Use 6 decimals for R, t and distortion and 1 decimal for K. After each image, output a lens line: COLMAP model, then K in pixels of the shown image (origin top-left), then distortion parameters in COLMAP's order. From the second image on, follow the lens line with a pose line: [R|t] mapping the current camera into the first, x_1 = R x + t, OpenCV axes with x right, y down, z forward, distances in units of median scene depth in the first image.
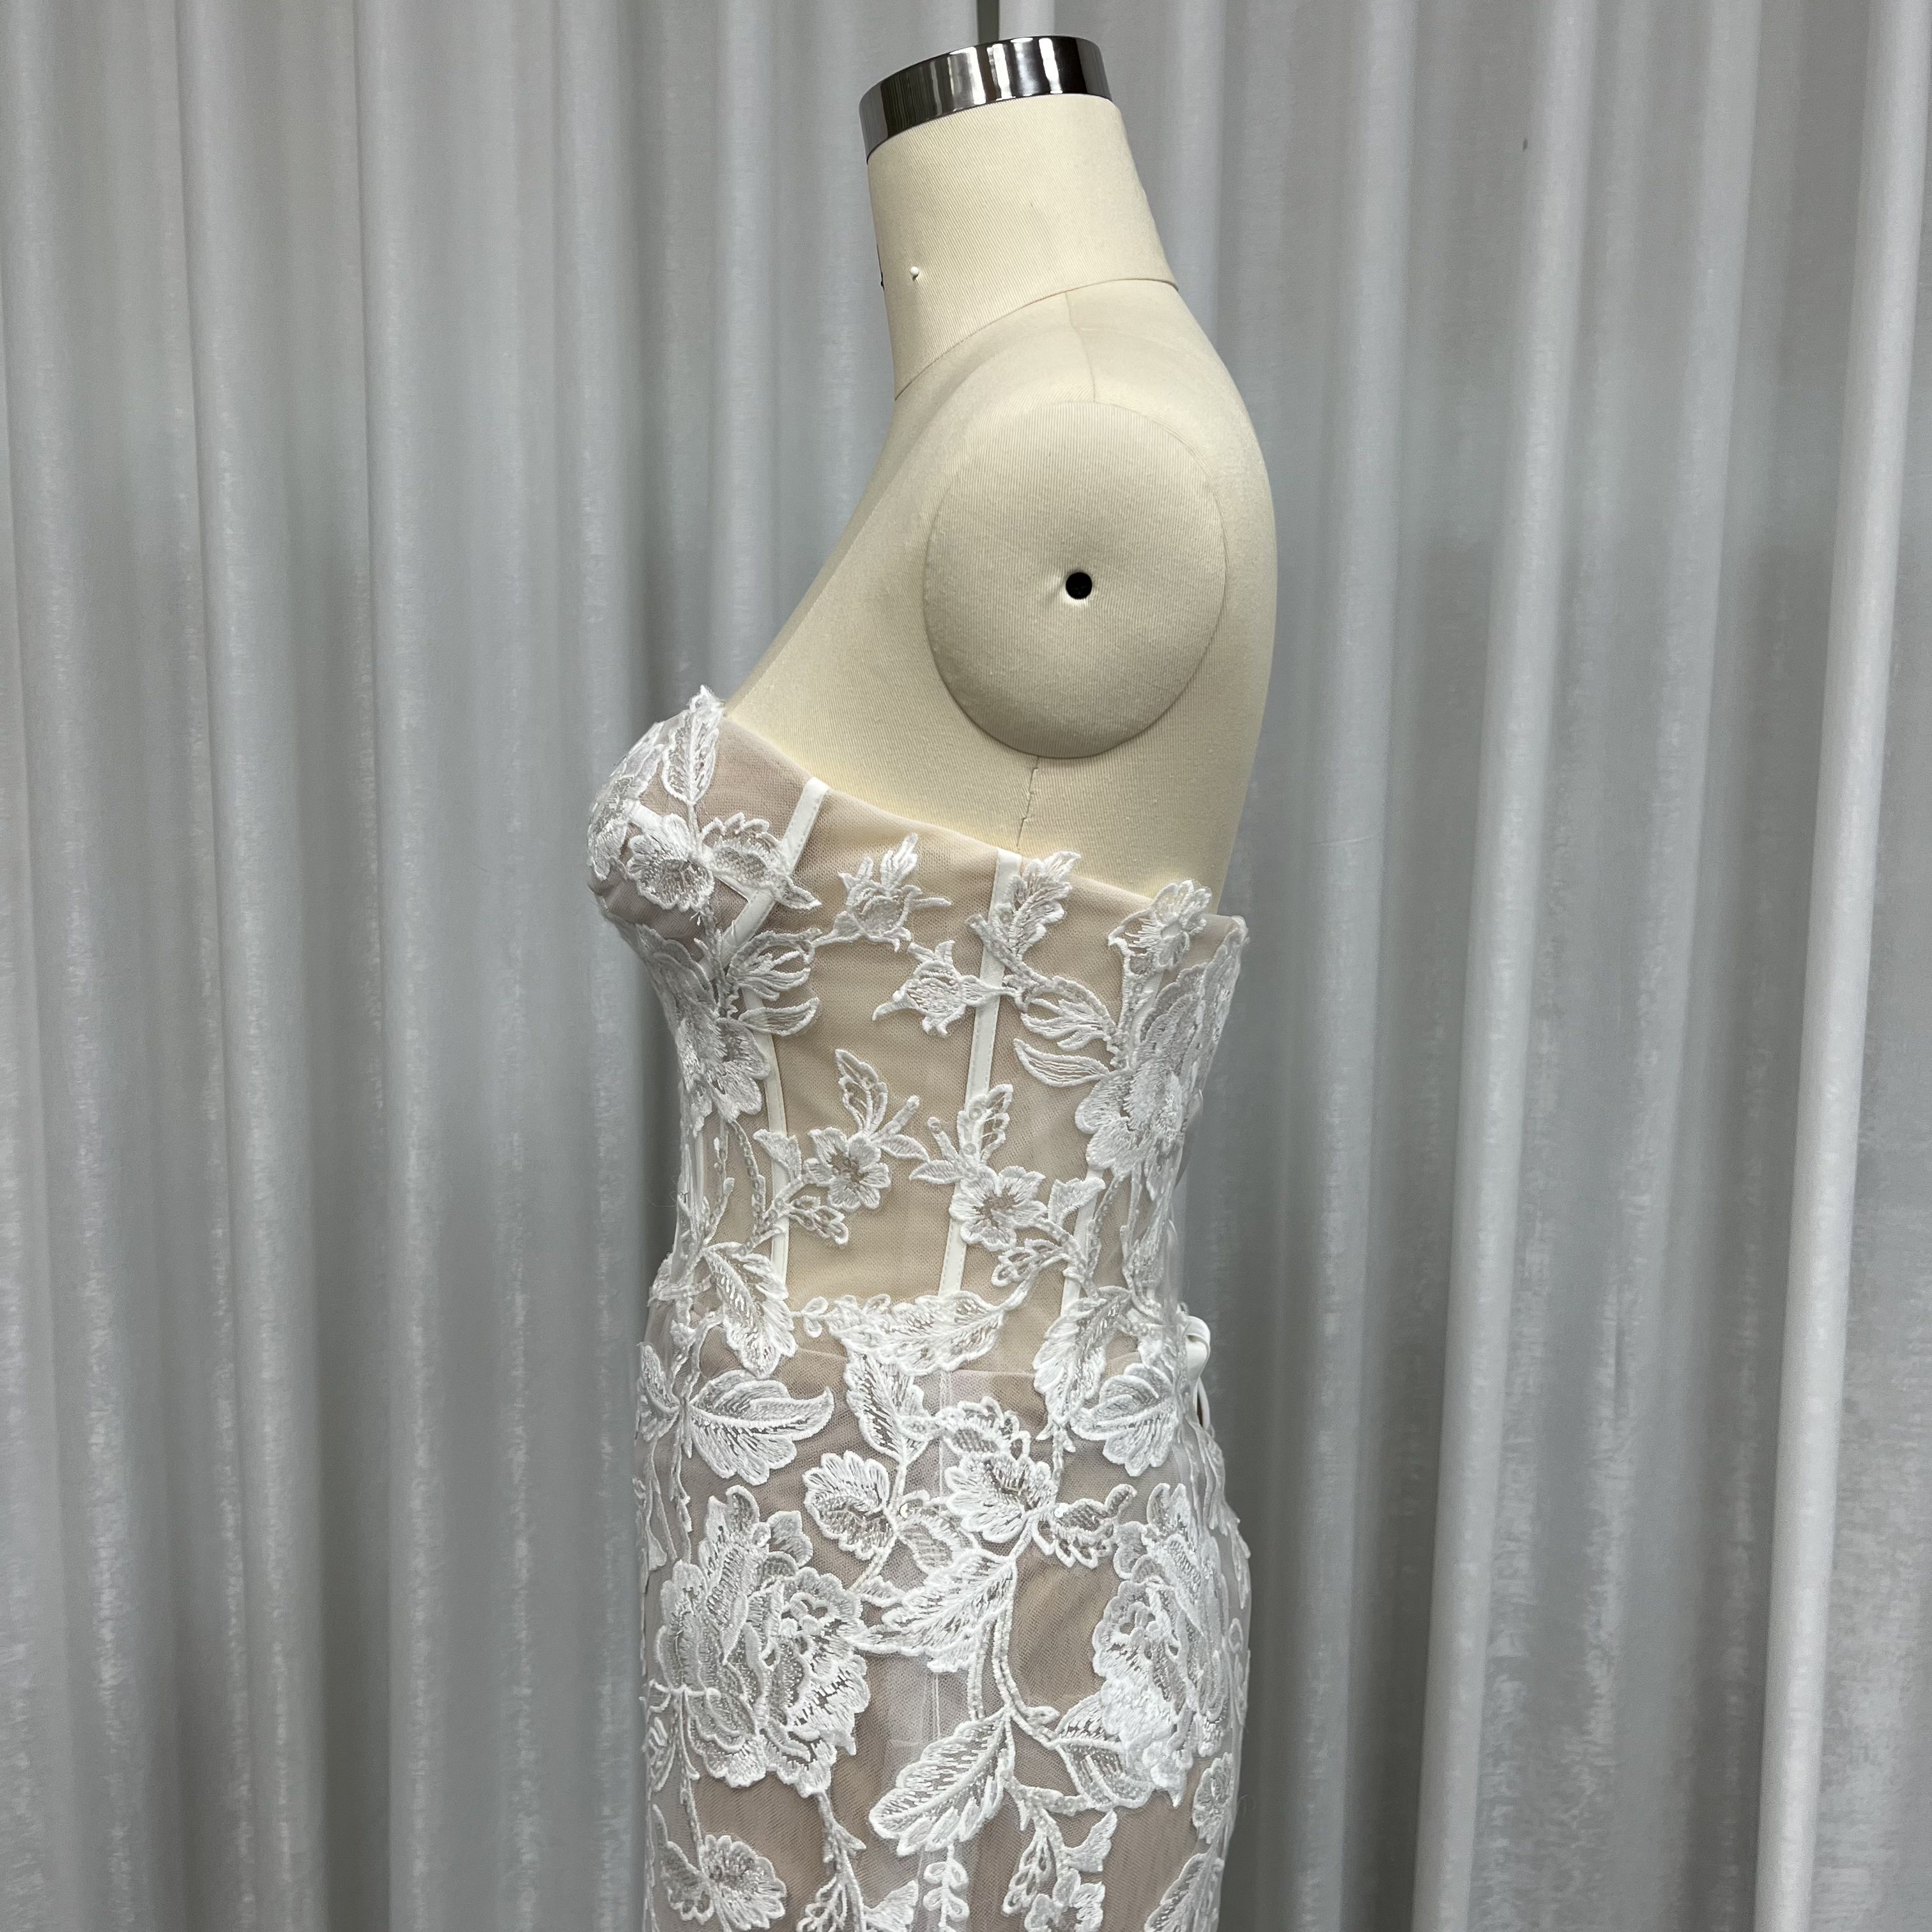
lens RADIAL K [[1871.4, 0, 955.7], [0, 1871.4, 962.6], [0, 0, 1]] dist [0.026354, -0.029473]
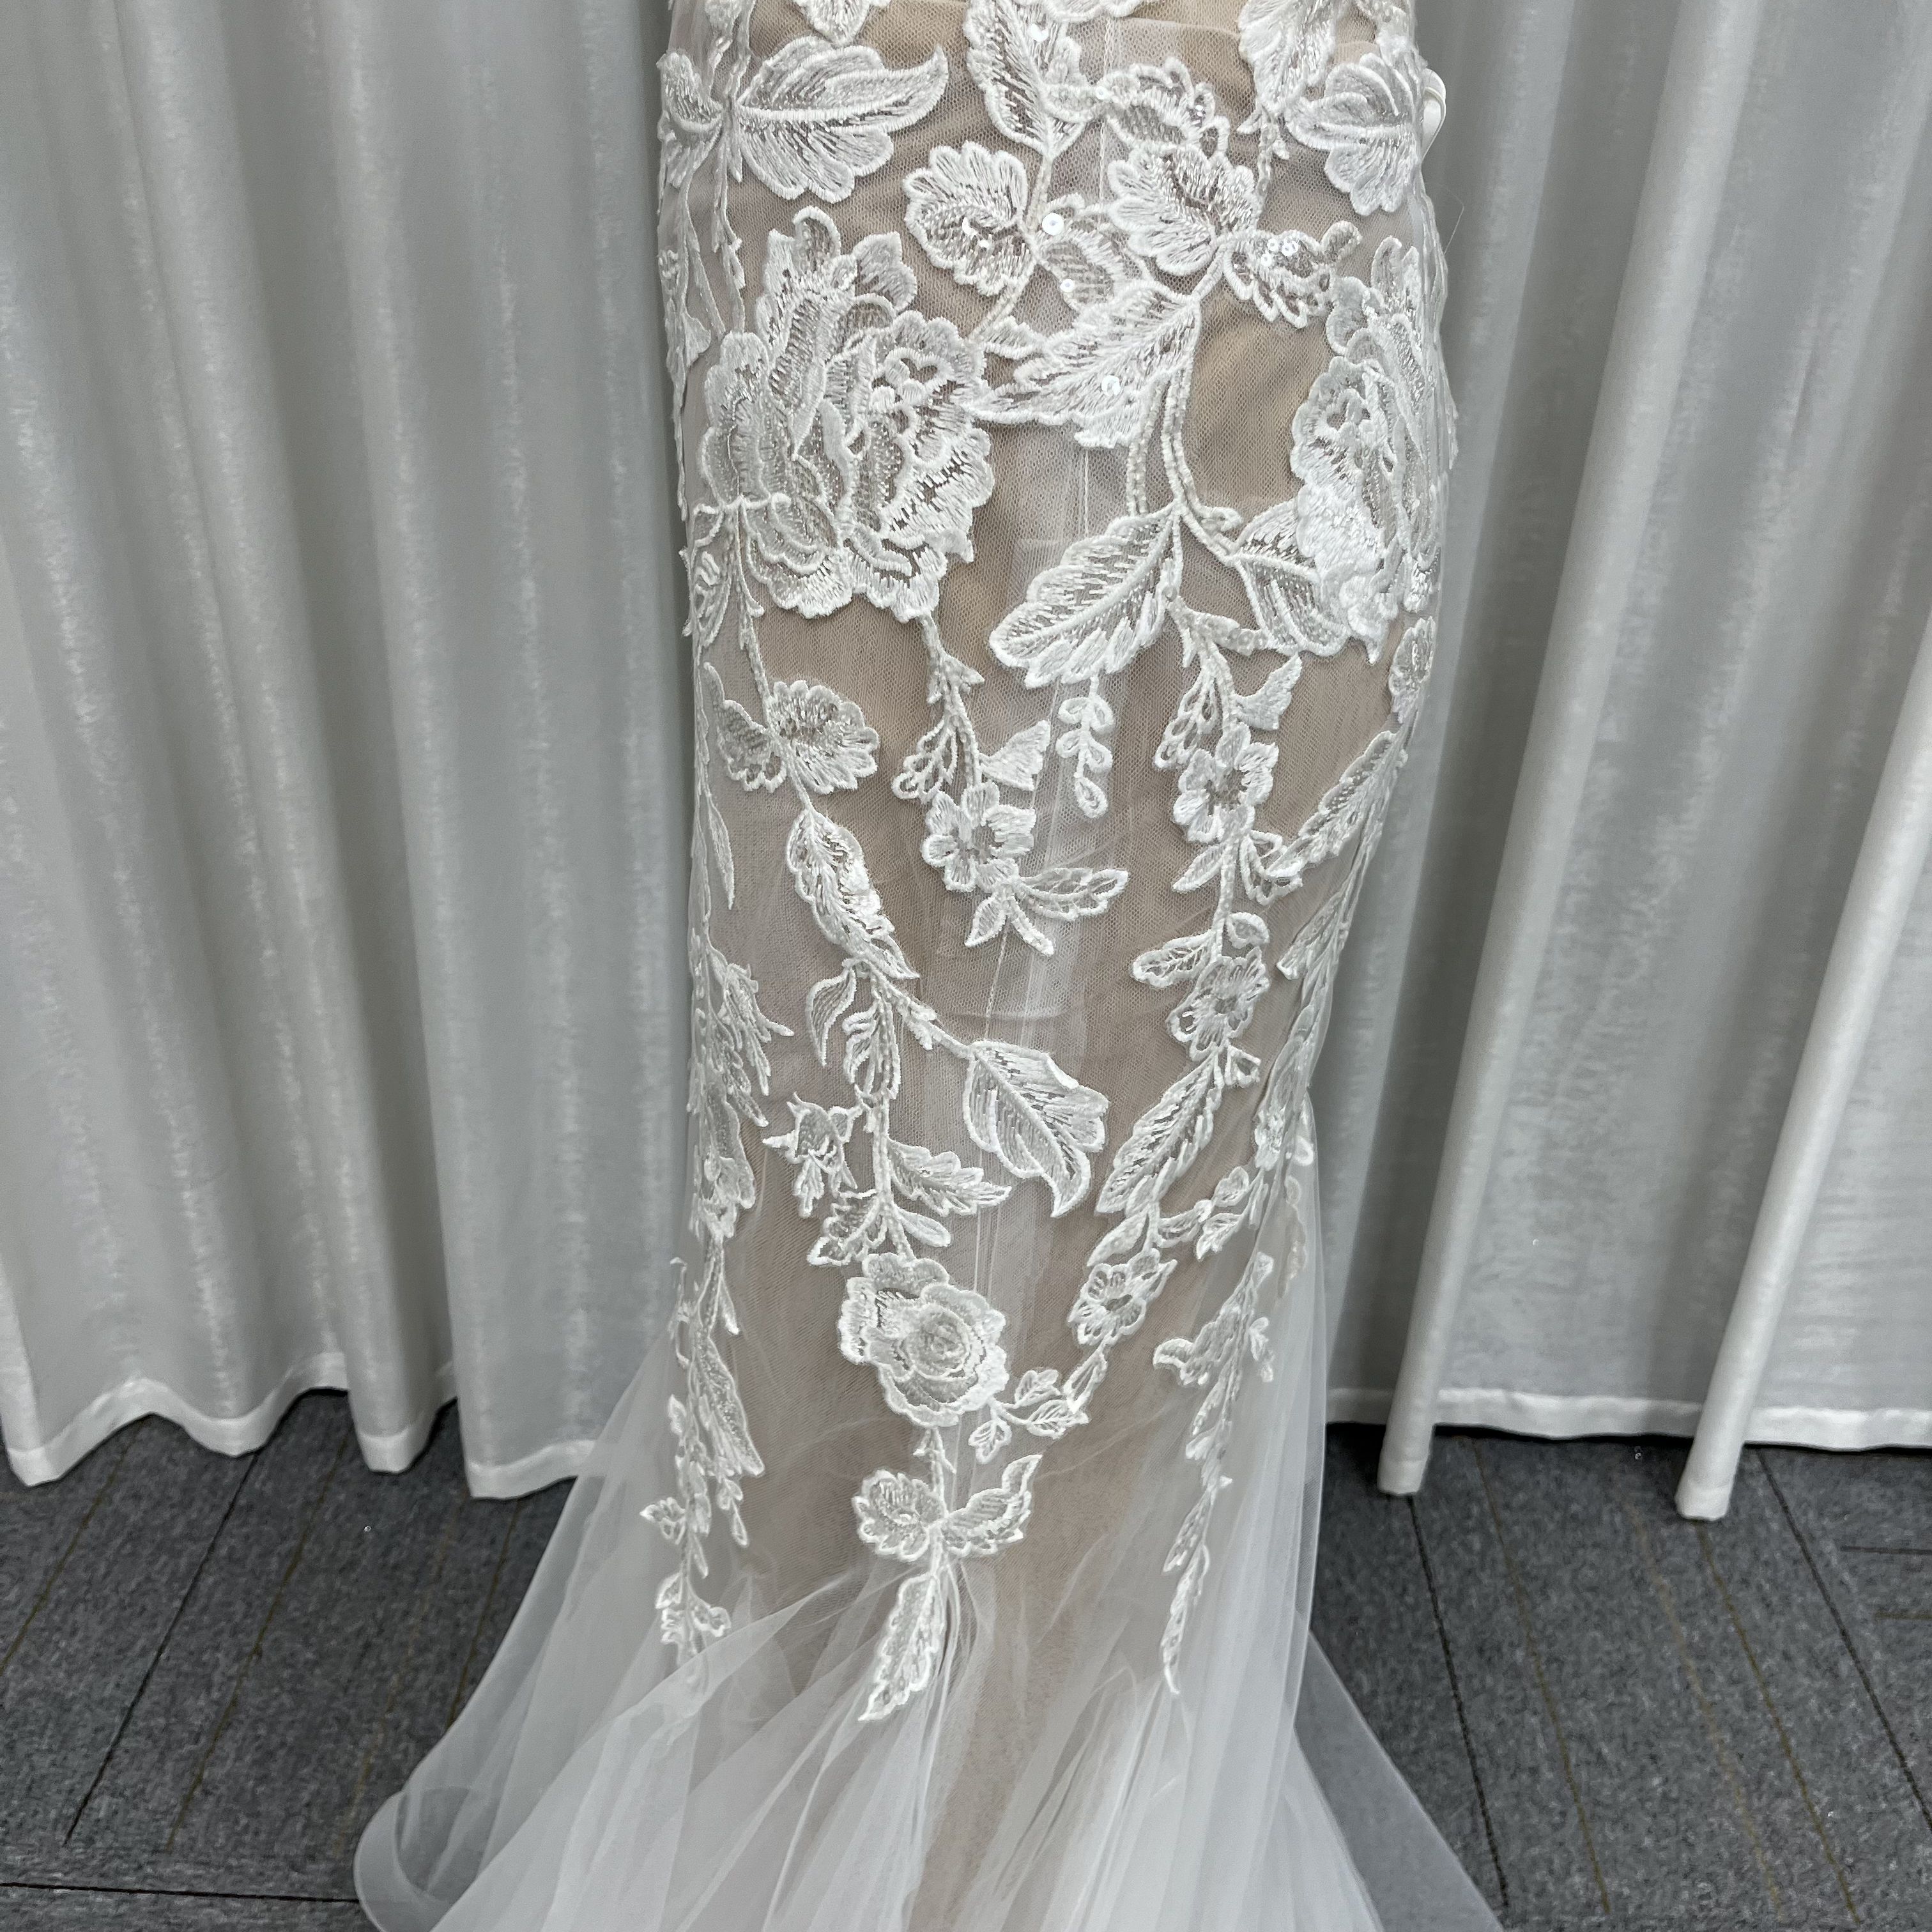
lens RADIAL K [[1871.4, 0, 955.7], [0, 1871.4, 962.6], [0, 0, 1]] dist [0.026354, -0.029473]
pose [[0.999769, 0.021295, 0.003045, -0.057713], [-0.020865, 0.925474, 0.378235, 0.278967], [0.005236, -0.378211, 0.925704, 0.233559]]
